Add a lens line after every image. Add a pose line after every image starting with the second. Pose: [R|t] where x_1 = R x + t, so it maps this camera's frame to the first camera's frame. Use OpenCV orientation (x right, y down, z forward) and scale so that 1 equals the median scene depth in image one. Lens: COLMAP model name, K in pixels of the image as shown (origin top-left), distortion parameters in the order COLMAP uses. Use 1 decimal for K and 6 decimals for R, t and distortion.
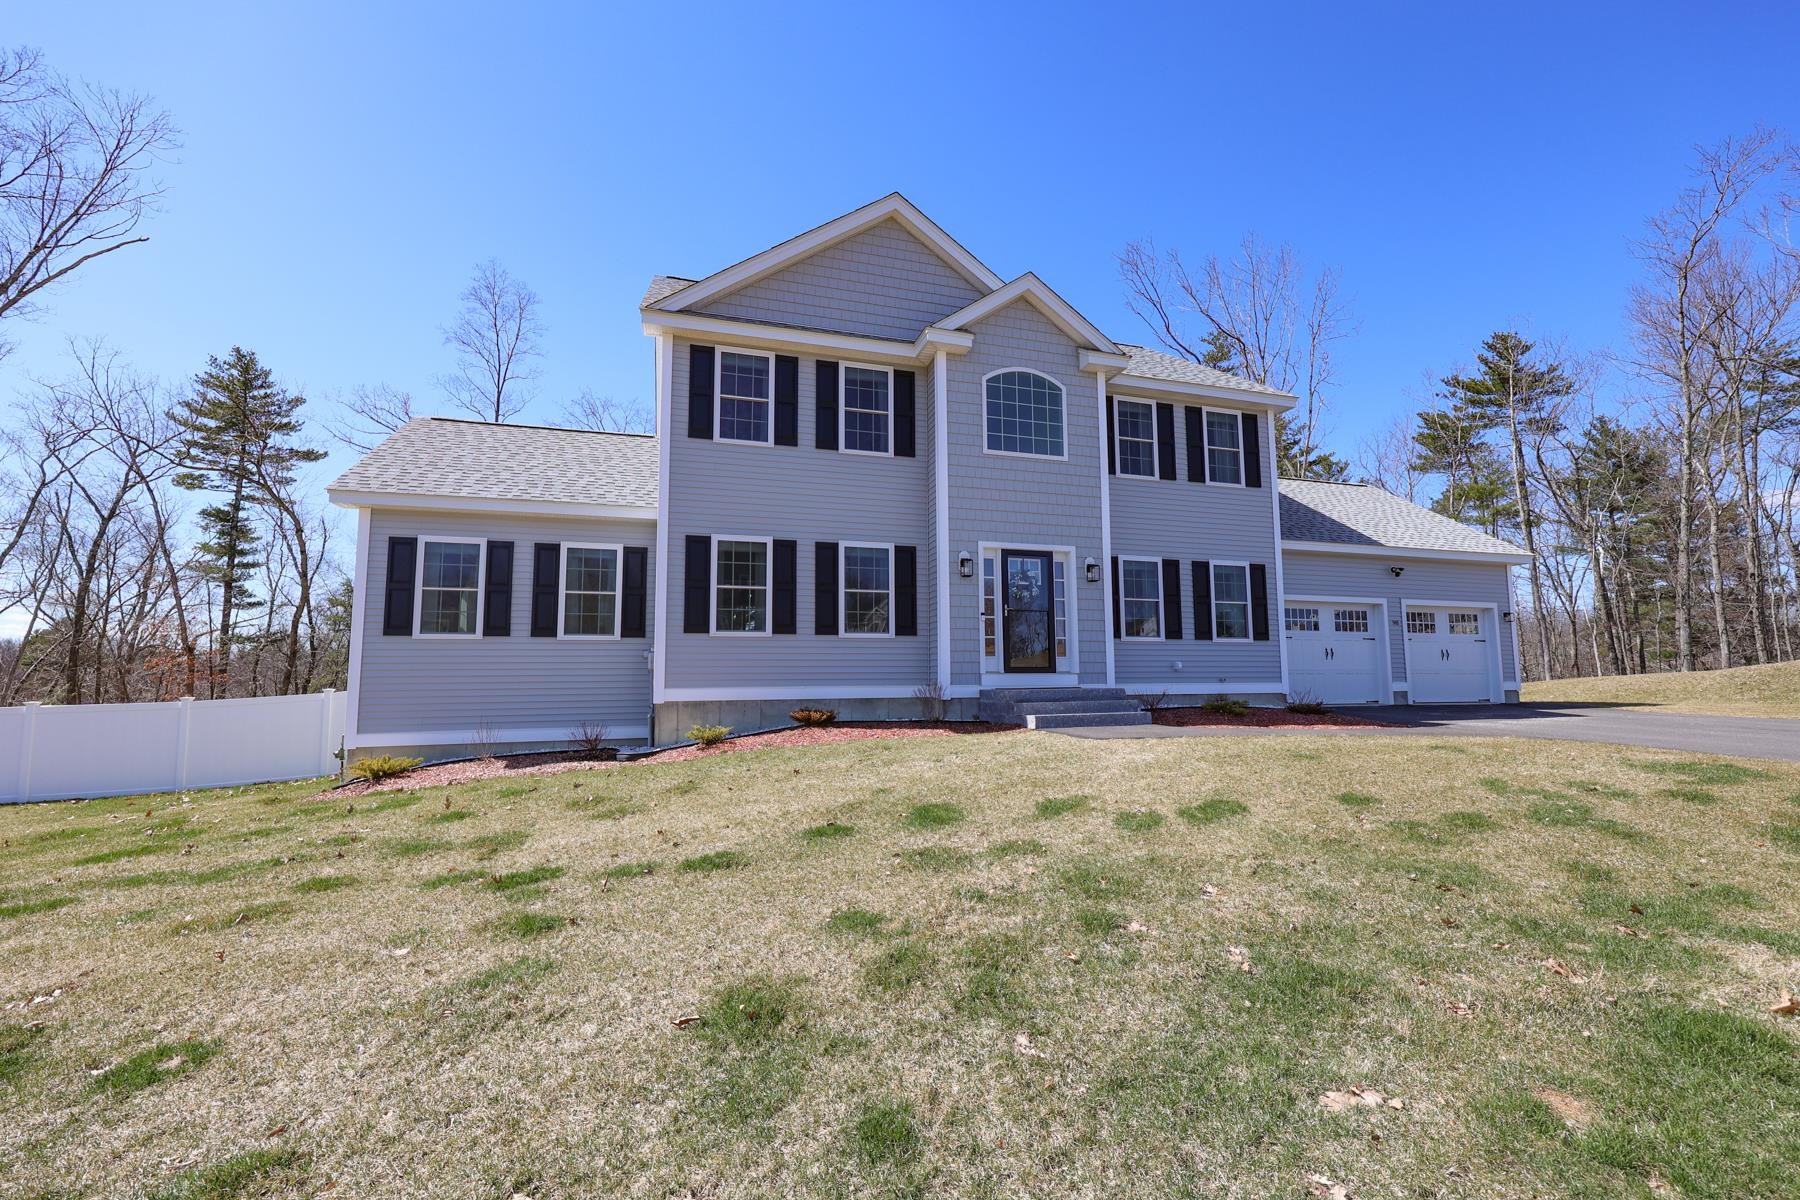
lens RADIAL K [[737.6, 0, 898.1], [0, 737.6, 590.1], [0, 0, 1]] dist [-0.001239, 0.002156]
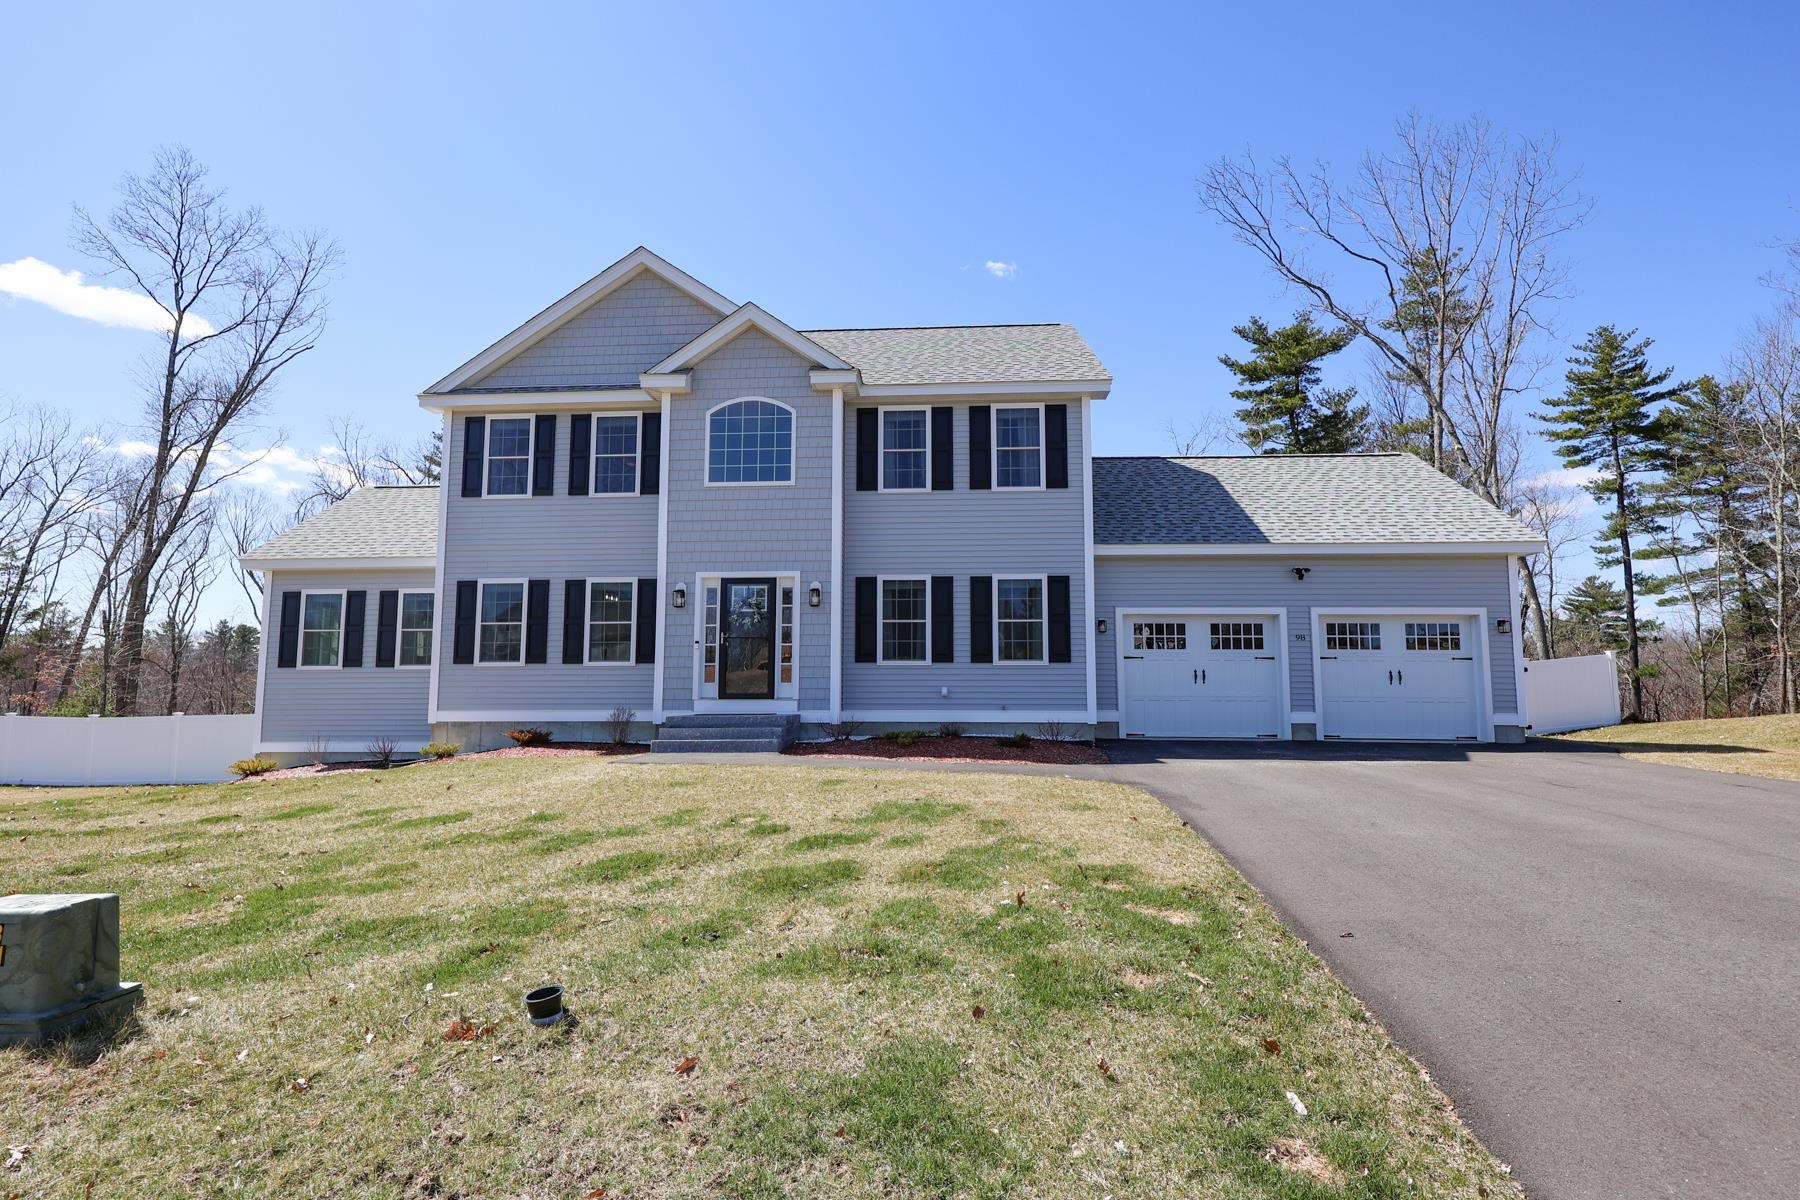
lens RADIAL K [[882.5, 0, 899.7], [0, 882.5, 601.1], [0, 0, 1]] dist [-0.016216, -0.000676]
pose [[0.936336, -0.037054, -0.349146, 0.792000], [0.035961, 0.999307, -0.009615, -0.002919], [0.349260, -0.003553, 0.937019, -0.062615]]
